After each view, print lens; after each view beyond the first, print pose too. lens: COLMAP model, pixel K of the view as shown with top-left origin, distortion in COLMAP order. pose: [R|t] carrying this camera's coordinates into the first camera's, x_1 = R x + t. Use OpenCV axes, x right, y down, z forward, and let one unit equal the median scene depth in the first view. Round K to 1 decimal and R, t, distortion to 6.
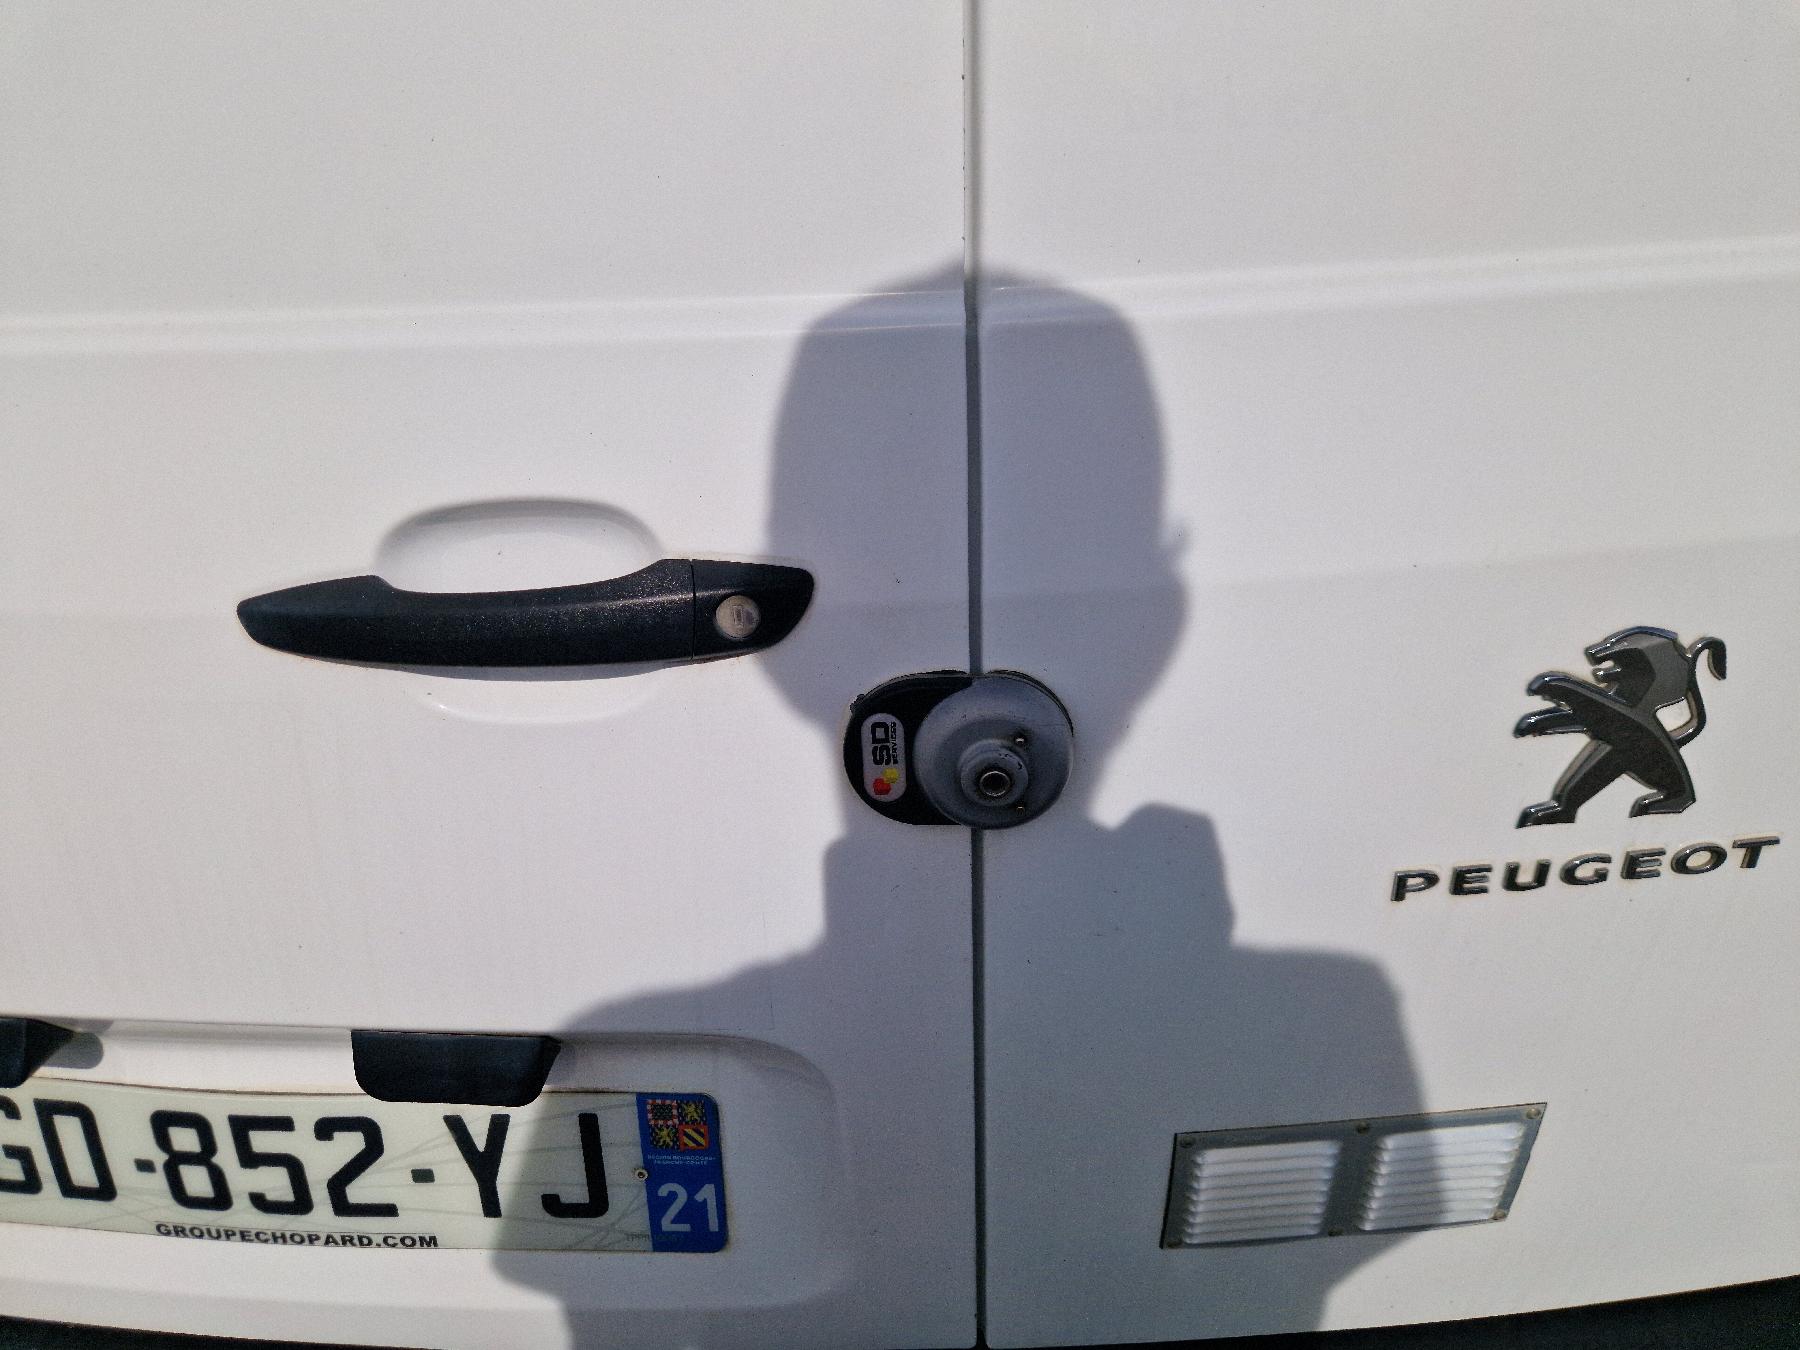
lens RADIAL K [[1215.7, 0, 862.8], [0, 1215.7, 673.8], [0, 0, 1]] dist [0.043159, -0.035016]
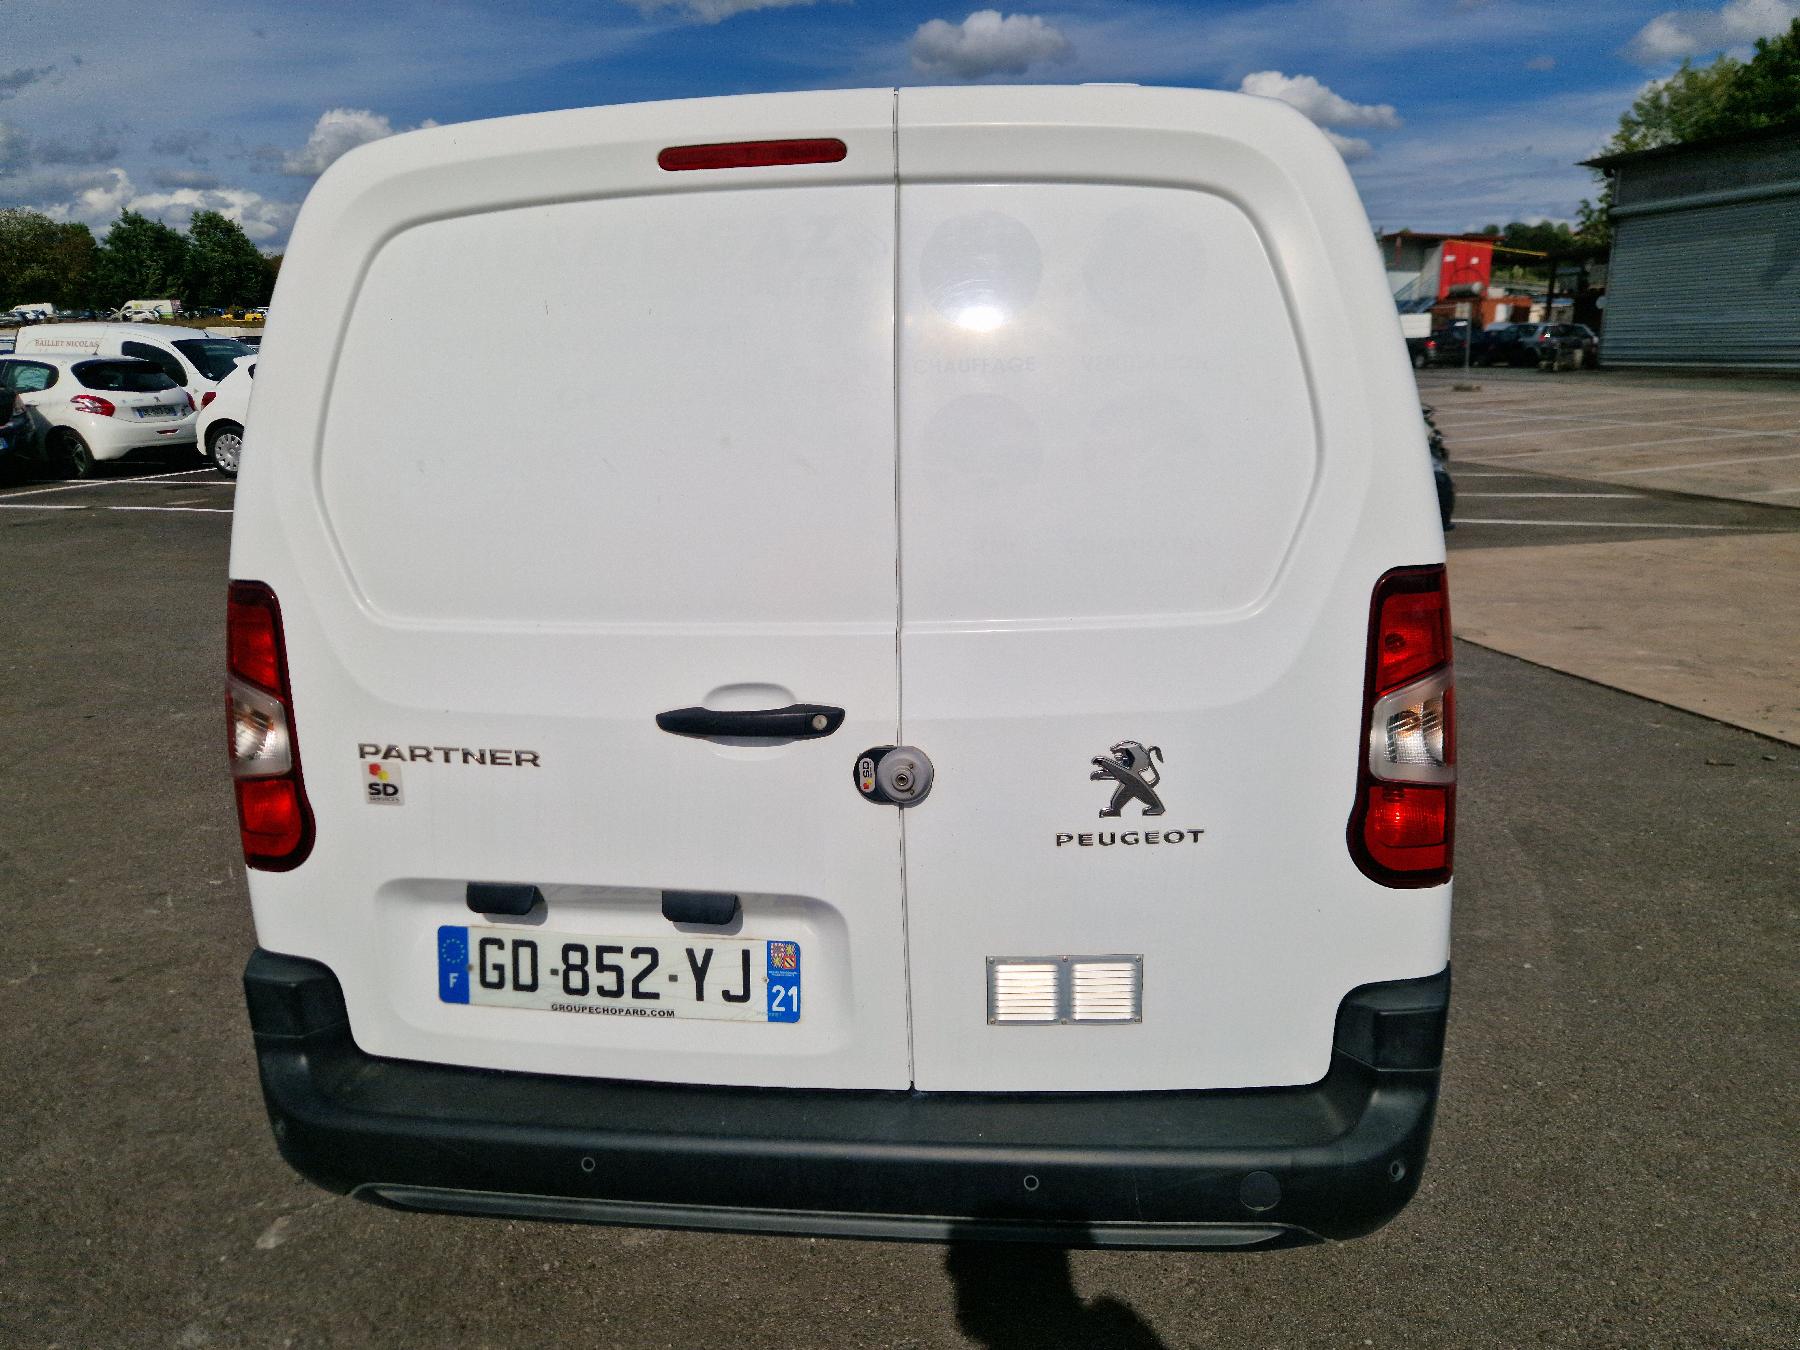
lens RADIAL K [[1239.7, 0, 899.4], [0, 1239.7, 687.4], [0, 0, 1]] dist [0.051290, -0.001052]
pose [[0.997152, 0.035307, -0.066638, 0.211728], [-0.050856, 0.967300, -0.248486, 0.446015], [0.055685, 0.251167, 0.966341, -1.422348]]
